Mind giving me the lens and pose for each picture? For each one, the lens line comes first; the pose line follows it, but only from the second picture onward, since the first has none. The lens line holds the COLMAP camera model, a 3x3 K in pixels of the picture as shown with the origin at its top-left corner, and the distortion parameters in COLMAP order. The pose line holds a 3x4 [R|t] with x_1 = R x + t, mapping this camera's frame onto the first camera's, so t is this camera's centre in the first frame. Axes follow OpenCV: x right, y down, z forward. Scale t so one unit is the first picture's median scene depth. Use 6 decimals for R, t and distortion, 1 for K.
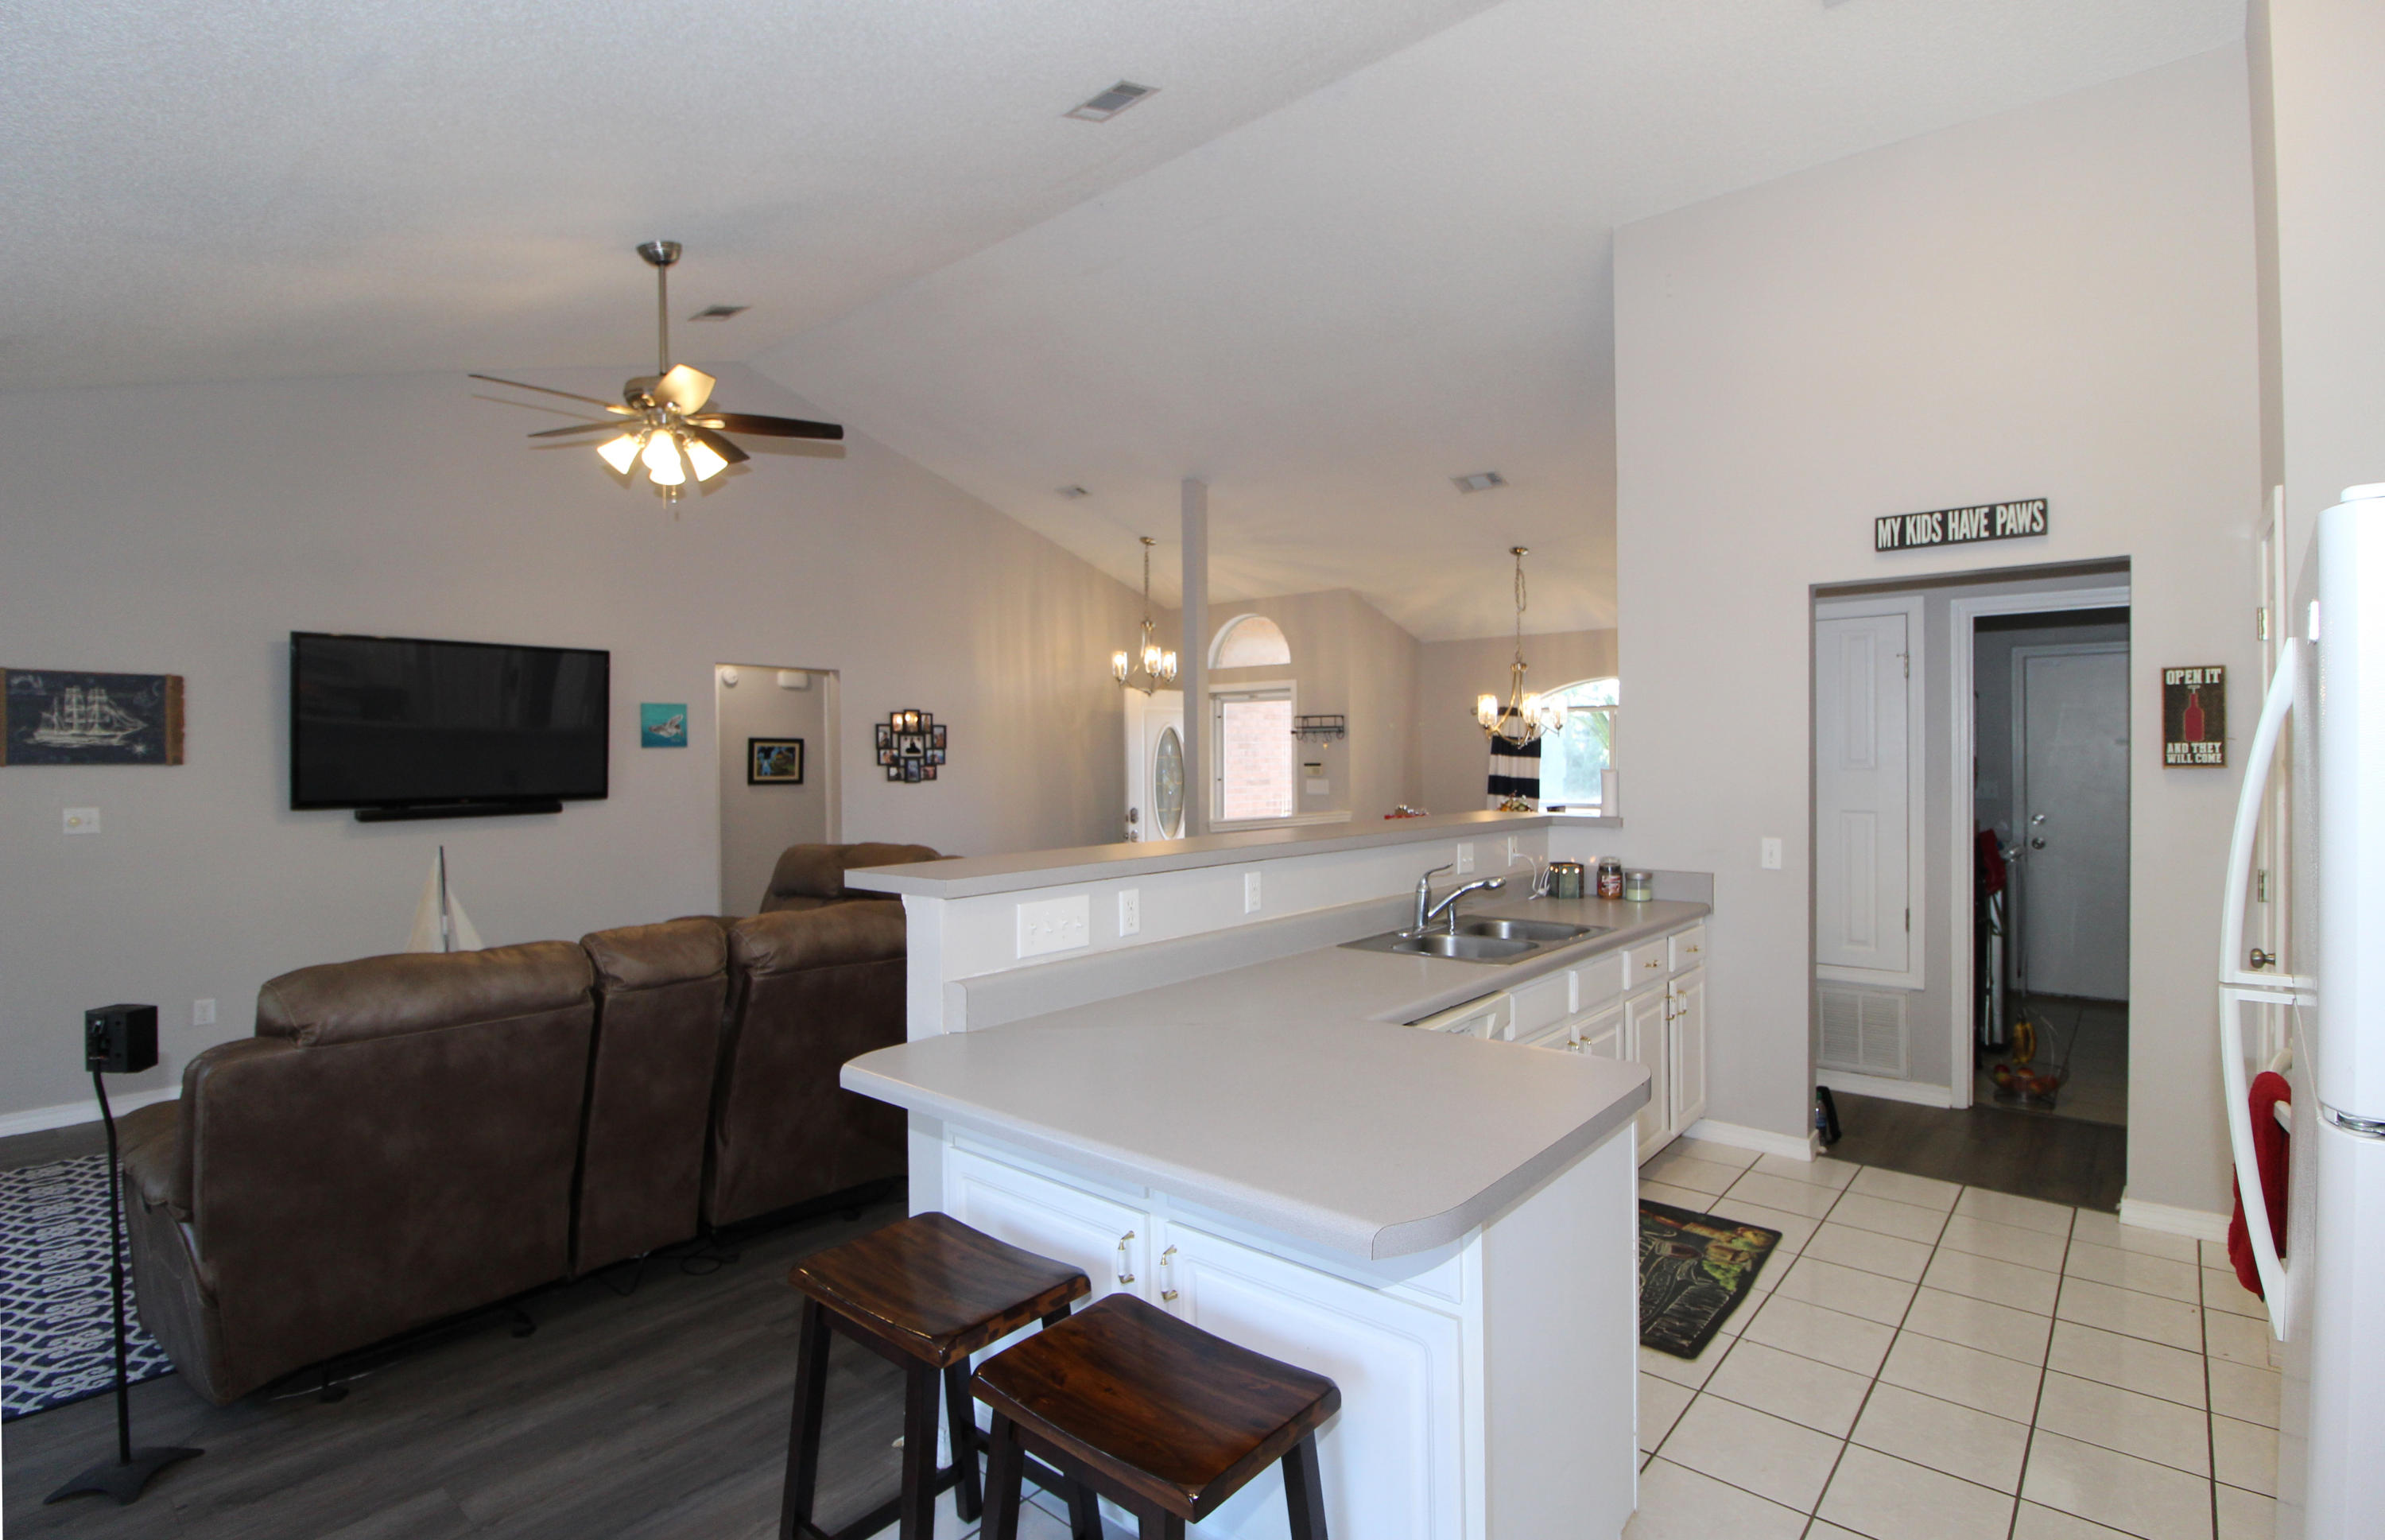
lens RADIAL K [[1100.0, 0, 1250.5], [0, 1100.0, 760.5], [0, 0, 1]] dist [-0.030482, -0.000866]
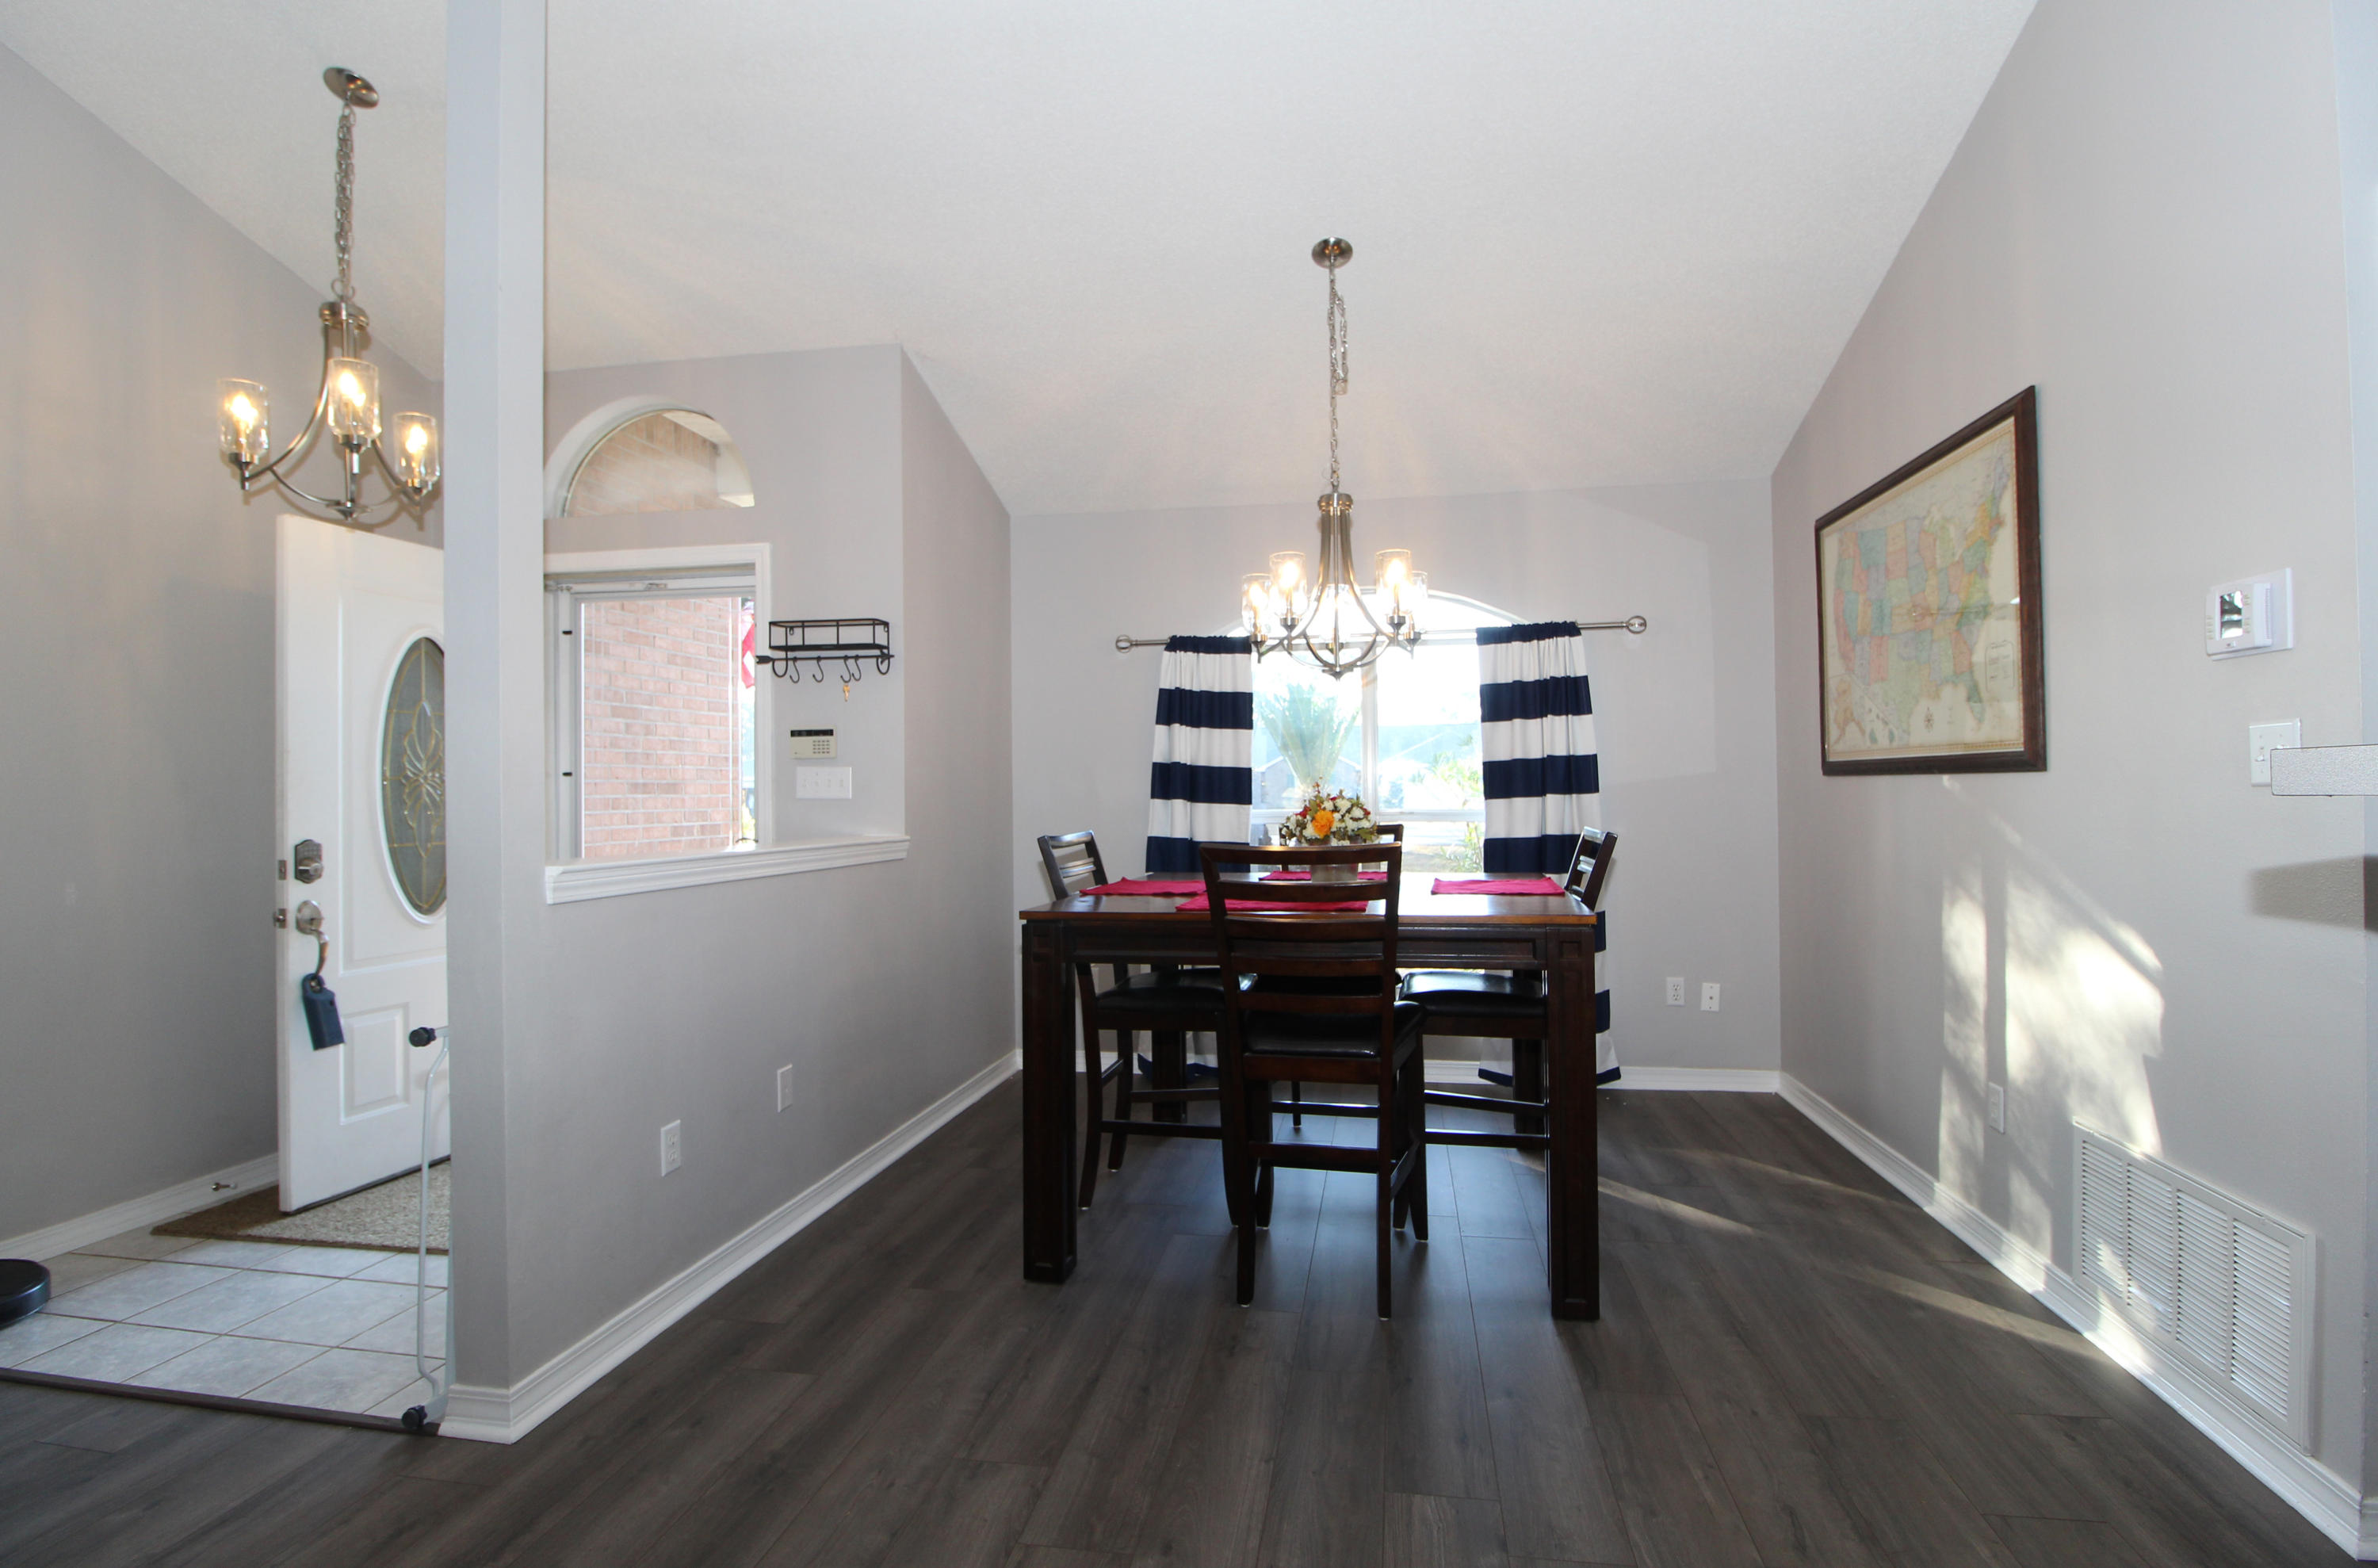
lens RADIAL K [[1105.0, 0, 1194.7], [0, 1105.0, 771.9], [0, 0, 1]] dist [-0.004353, -0.002067]
pose [[0.877521, 0.006579, 0.479494, -0.031185], [0.005096, 0.999721, -0.023044, 0.044049], [-0.479512, 0.022665, 0.877243, 0.772038]]
